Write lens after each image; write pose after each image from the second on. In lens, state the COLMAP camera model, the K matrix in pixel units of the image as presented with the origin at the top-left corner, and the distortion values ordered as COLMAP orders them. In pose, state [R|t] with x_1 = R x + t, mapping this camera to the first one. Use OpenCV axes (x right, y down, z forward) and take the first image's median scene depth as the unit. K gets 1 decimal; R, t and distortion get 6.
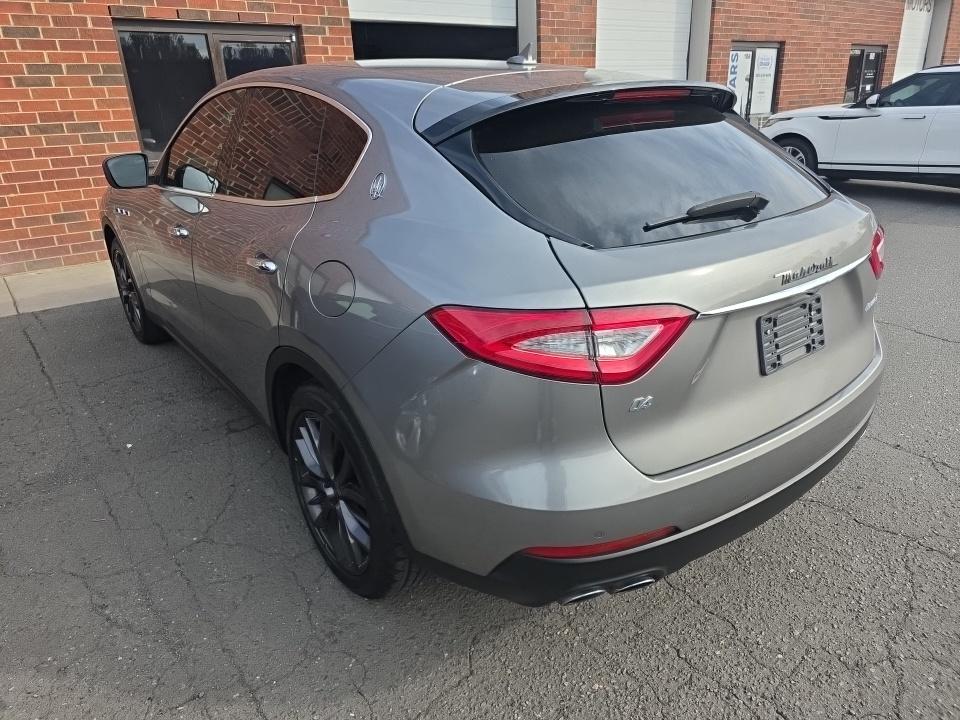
lens RADIAL K [[642.4, 0, 478.9], [0, 642.4, 359.0], [0, 0, 1]] dist [0.041611, -0.029616]
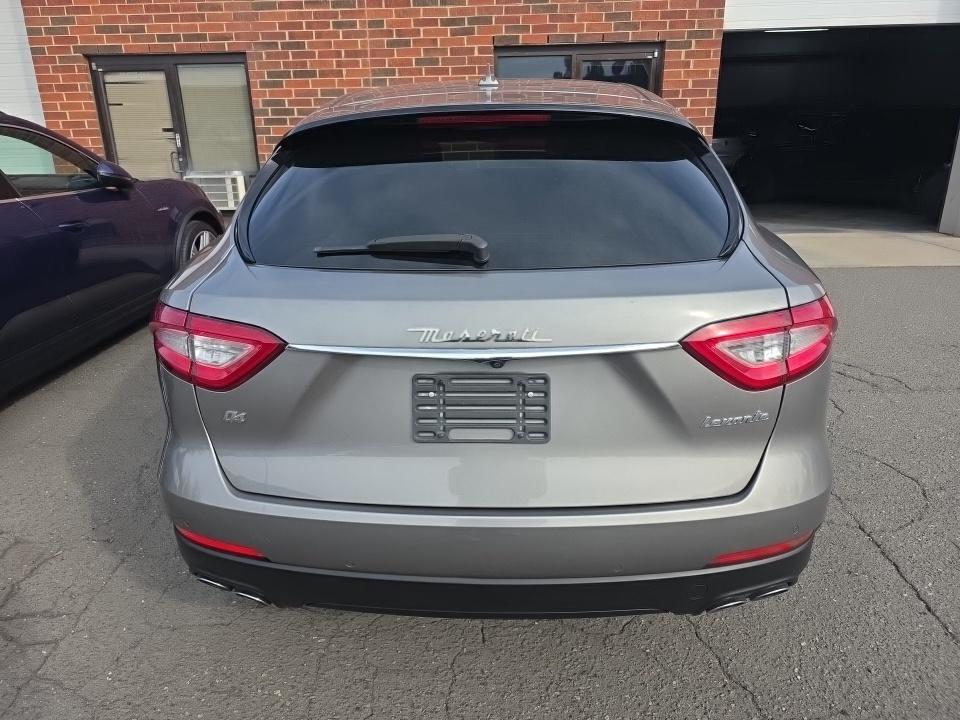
lens RADIAL K [[642.4, 0, 477.9], [0, 642.4, 356.3], [0, 0, 1]] dist [0.041611, -0.029616]
pose [[0.762695, 0.236015, -0.602157, 0.267918], [-0.247807, 0.966627, 0.064996, -0.043818], [0.597401, 0.099646, 0.795727, 0.093779]]
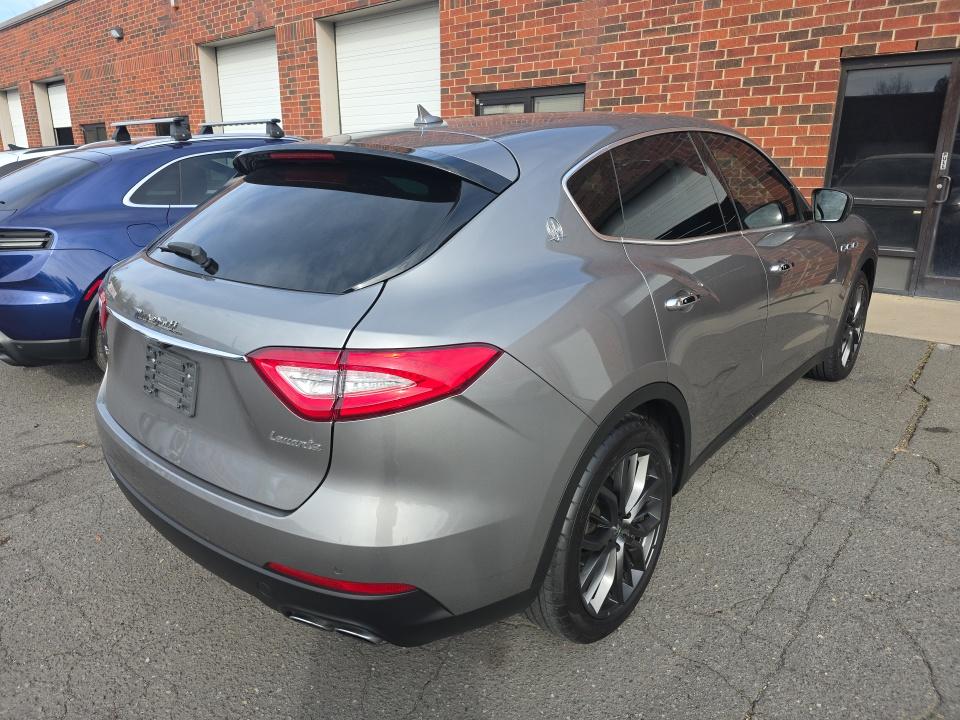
lens RADIAL K [[642.4, 0, 478.2], [0, 642.4, 359.2], [0, 0, 1]] dist [0.041611, -0.029616]
pose [[0.211559, 0.327560, -0.920840, 0.423403], [-0.360667, 0.901834, 0.237938, -0.135189], [0.908384, 0.281779, 0.308931, 0.298414]]
